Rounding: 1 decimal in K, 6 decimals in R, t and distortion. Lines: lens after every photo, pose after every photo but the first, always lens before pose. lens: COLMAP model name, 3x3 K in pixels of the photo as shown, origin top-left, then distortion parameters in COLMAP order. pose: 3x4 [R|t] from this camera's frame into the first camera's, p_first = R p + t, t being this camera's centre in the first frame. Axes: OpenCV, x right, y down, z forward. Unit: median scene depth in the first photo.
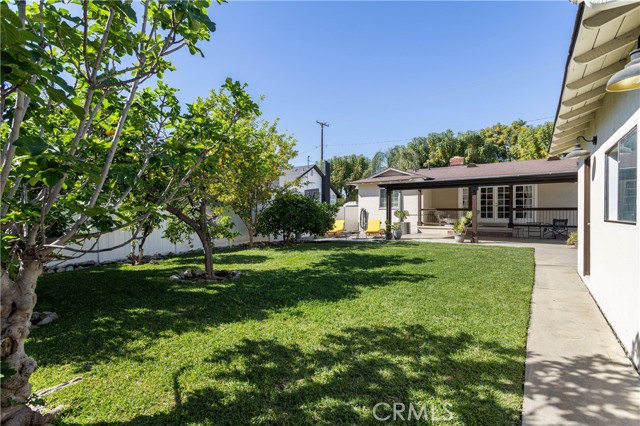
lens RADIAL K [[303.1, 0, 320.0], [0, 303.1, 213.0], [0, 0, 1]] dist [0.015701, 0.000127]
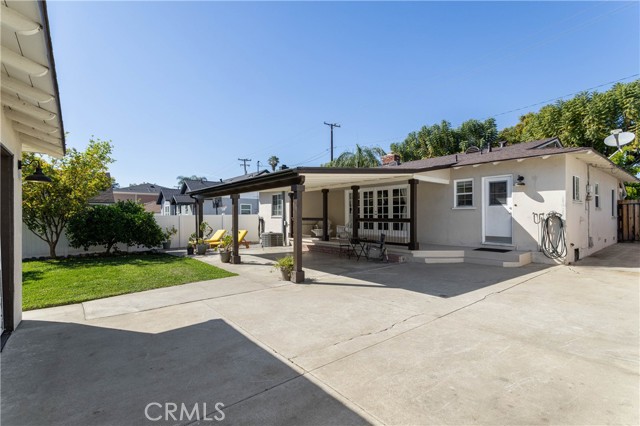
lens RADIAL K [[303.1, 0, 320.0], [0, 303.1, 213.0], [0, 0, 1]] dist [0.015701, 0.000127]
pose [[0.968184, -0.004359, -0.250201, 0.624962], [0.002047, 0.999953, -0.009499, -0.019142], [0.250231, 0.008684, 0.968147, 0.186454]]
